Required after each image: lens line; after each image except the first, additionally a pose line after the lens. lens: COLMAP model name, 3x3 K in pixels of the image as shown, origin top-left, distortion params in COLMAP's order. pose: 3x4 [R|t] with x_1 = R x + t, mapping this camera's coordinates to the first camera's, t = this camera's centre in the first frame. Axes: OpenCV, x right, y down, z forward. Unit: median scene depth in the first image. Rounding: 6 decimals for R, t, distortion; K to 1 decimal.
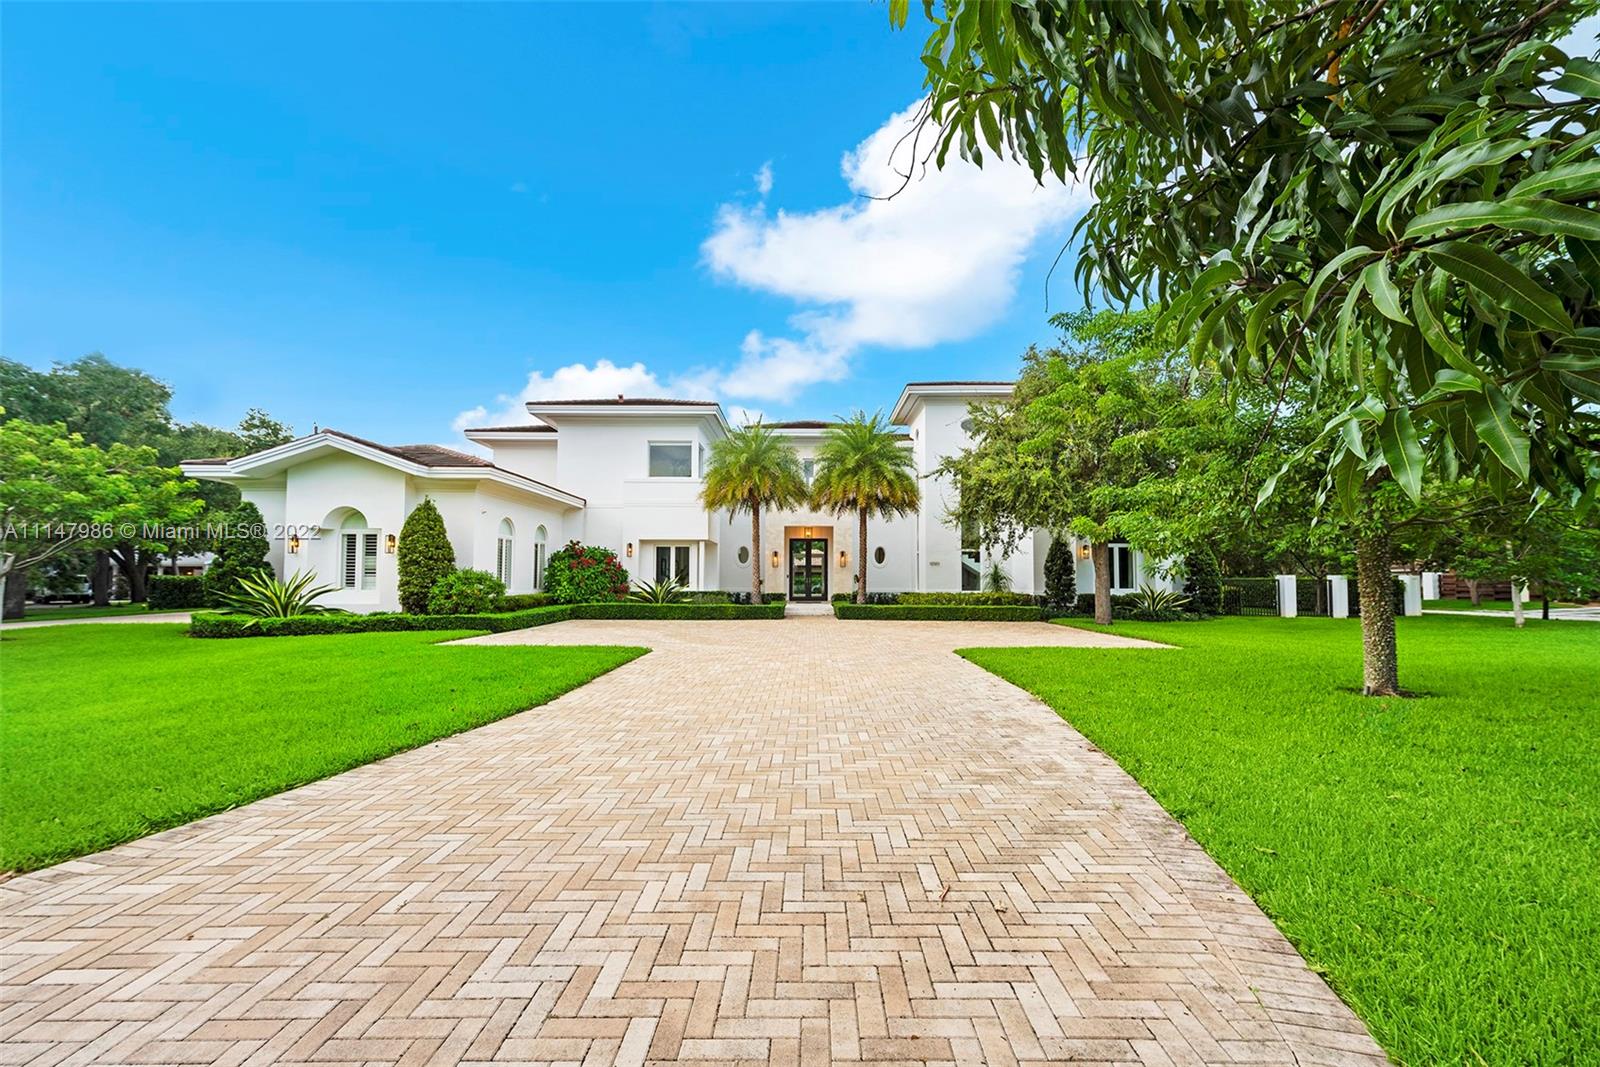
lens RADIAL K [[637.0, 0, 803.1], [0, 637.0, 525.3], [0, 0, 1]] dist [0.000326, -0.000888]
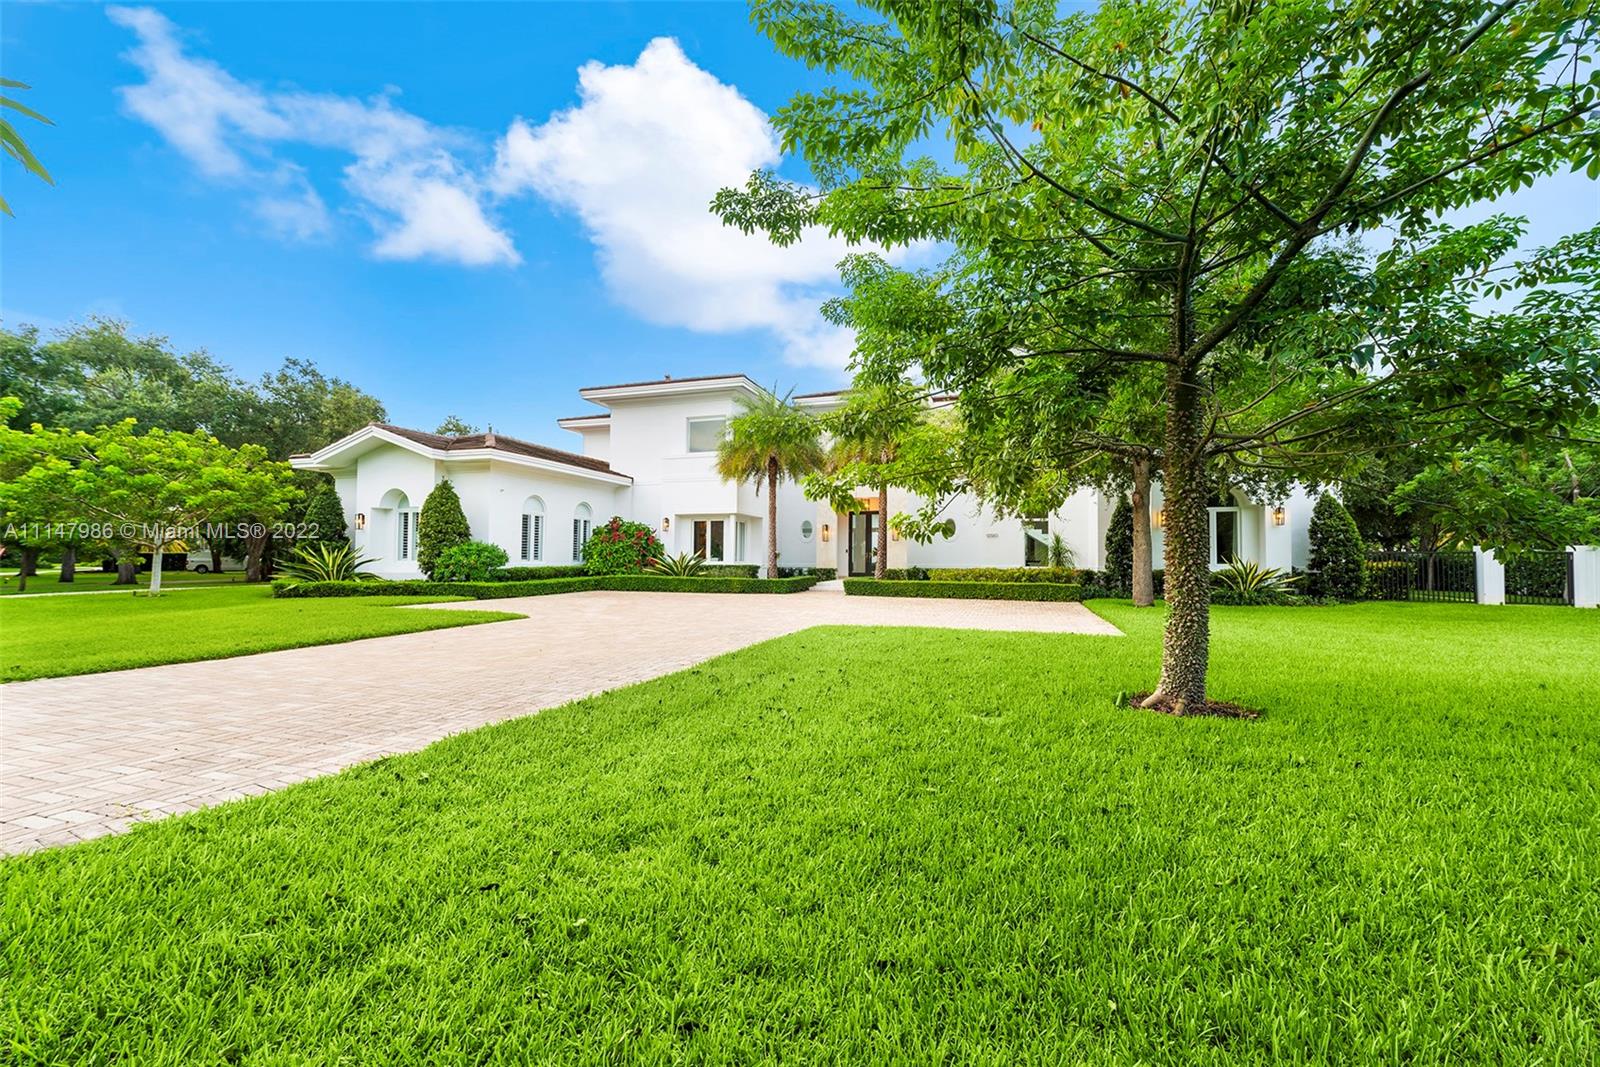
lens RADIAL K [[637.0, 0, 825.6], [0, 637.0, 514.7], [0, 0, 1]] dist [0.000326, -0.000888]
pose [[0.950726, -0.020813, -0.309333, 0.295928], [0.024262, 0.999679, 0.007306, 0.022382], [0.309081, -0.014451, 0.950926, 0.111425]]
